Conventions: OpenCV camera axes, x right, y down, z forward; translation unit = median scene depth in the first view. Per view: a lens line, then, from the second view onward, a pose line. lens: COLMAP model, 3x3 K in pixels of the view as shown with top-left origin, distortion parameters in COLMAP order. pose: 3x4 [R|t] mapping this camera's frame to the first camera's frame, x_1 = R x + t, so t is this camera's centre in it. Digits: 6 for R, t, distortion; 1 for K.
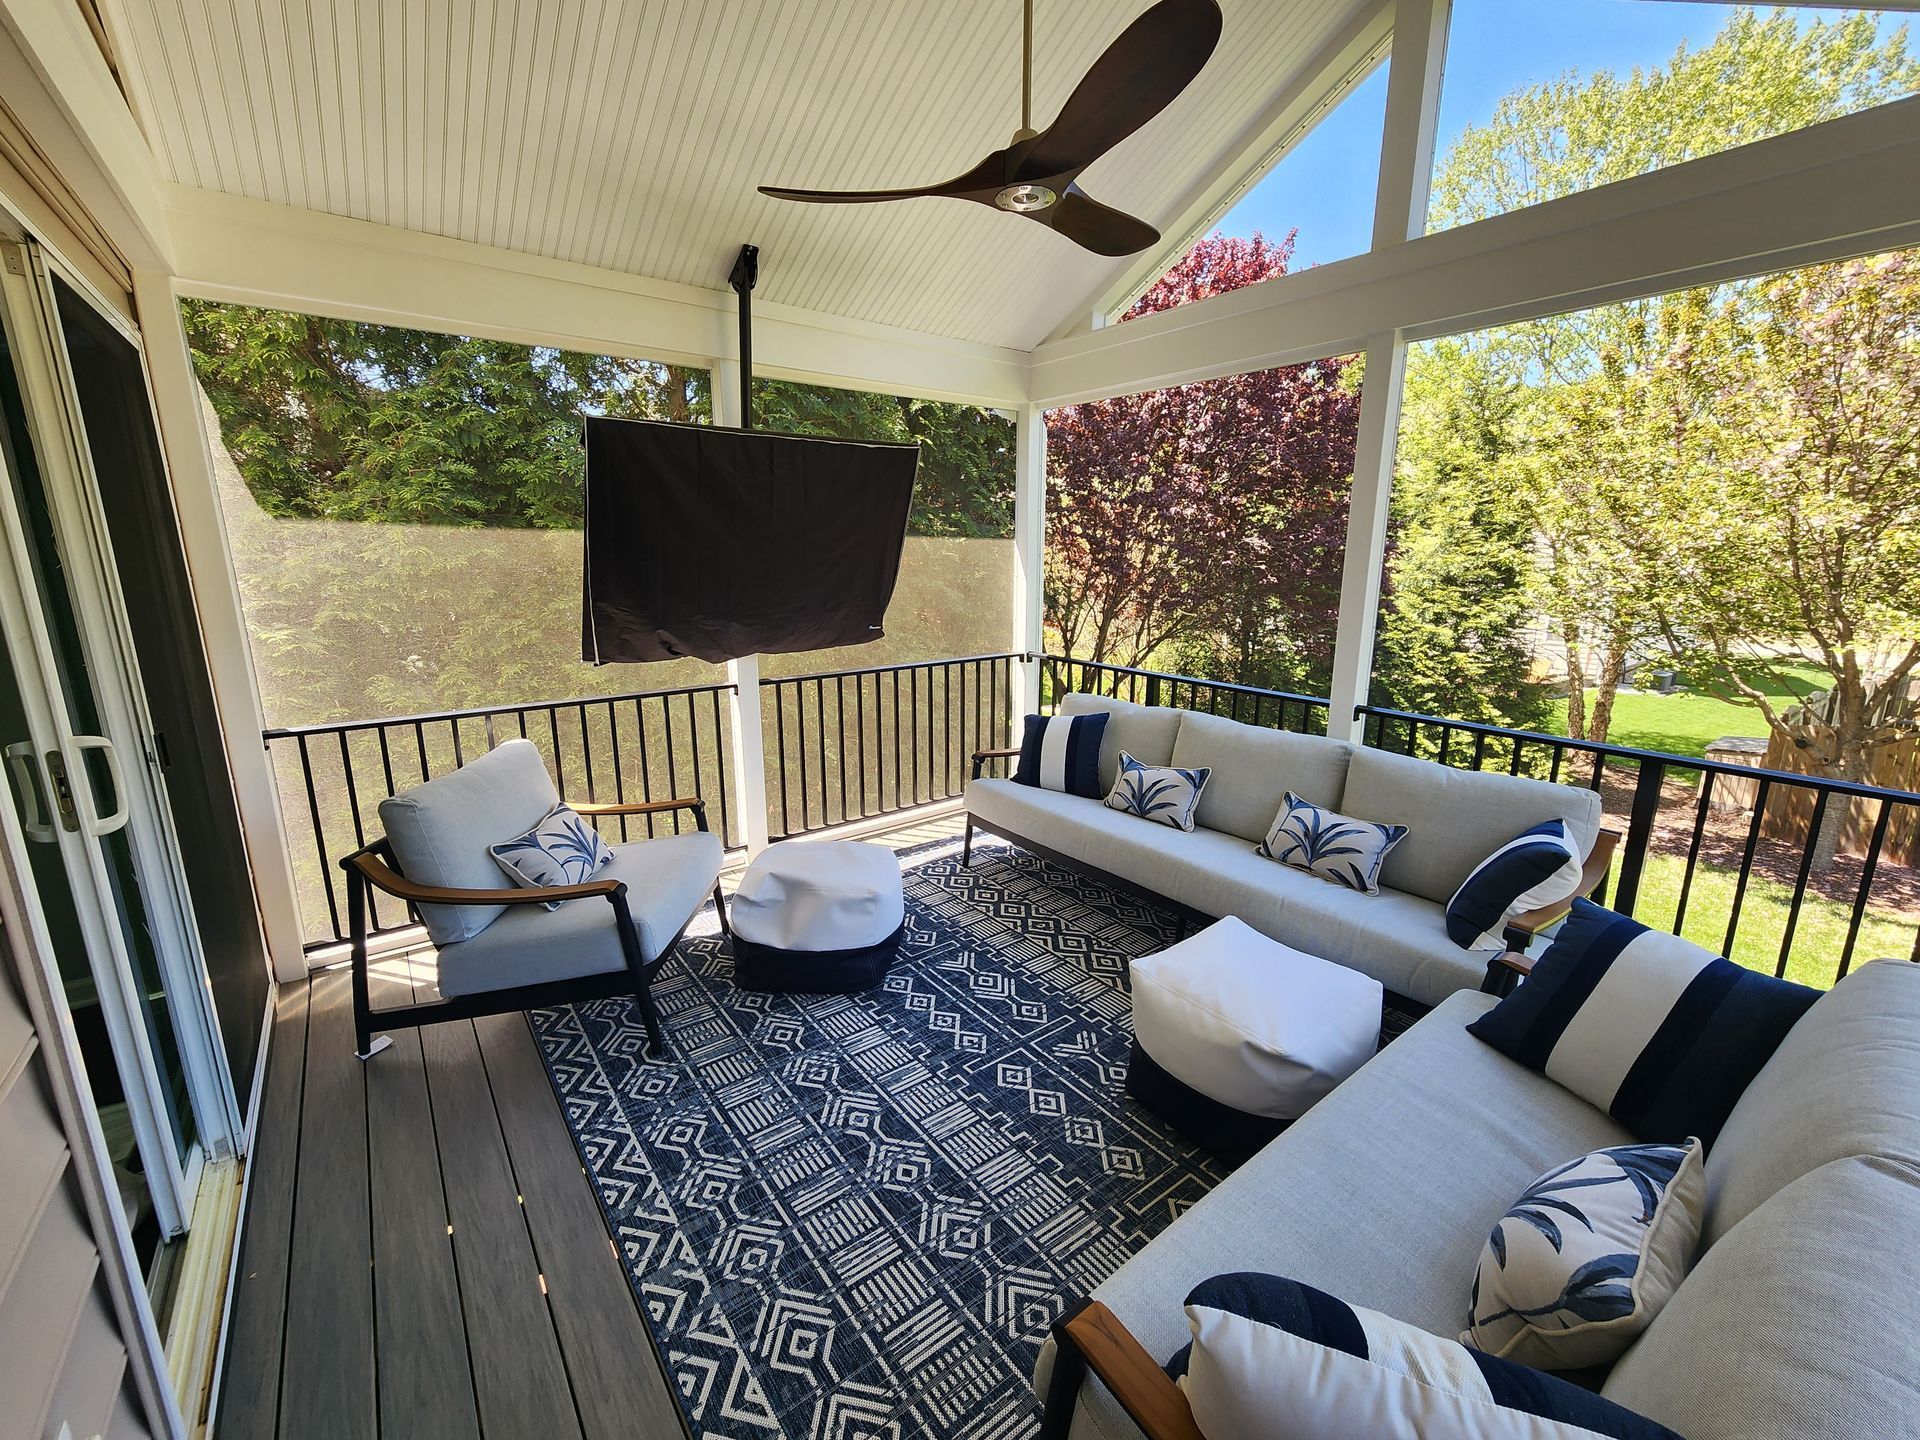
lens RADIAL K [[792.1, 0, 962.5], [0, 792.1, 714.9], [0, 0, 1]] dist [0.004925, -0.000254]
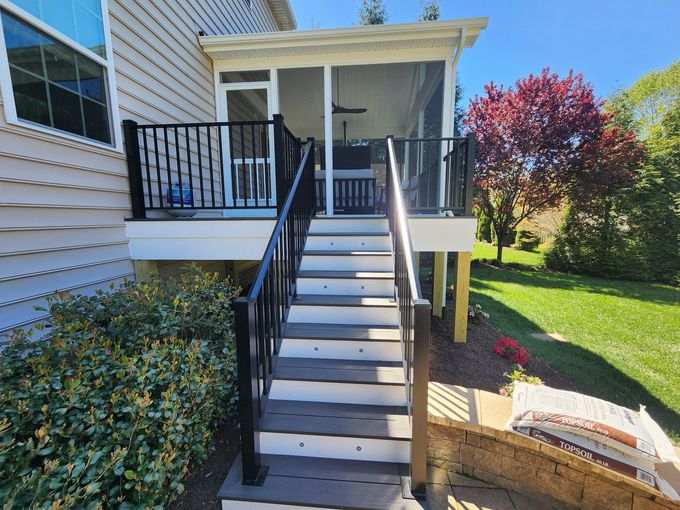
lens RADIAL K [[280.6, 0, 336.7], [0, 280.6, 253.9], [0, 0, 1]] dist [0.004925, -0.000254]
pose [[0.731233, 0.079661, -0.677461, 1.462127], [-0.135249, 0.990371, -0.029530, 0.668090], [0.668585, 0.113219, 0.734966, -0.757715]]
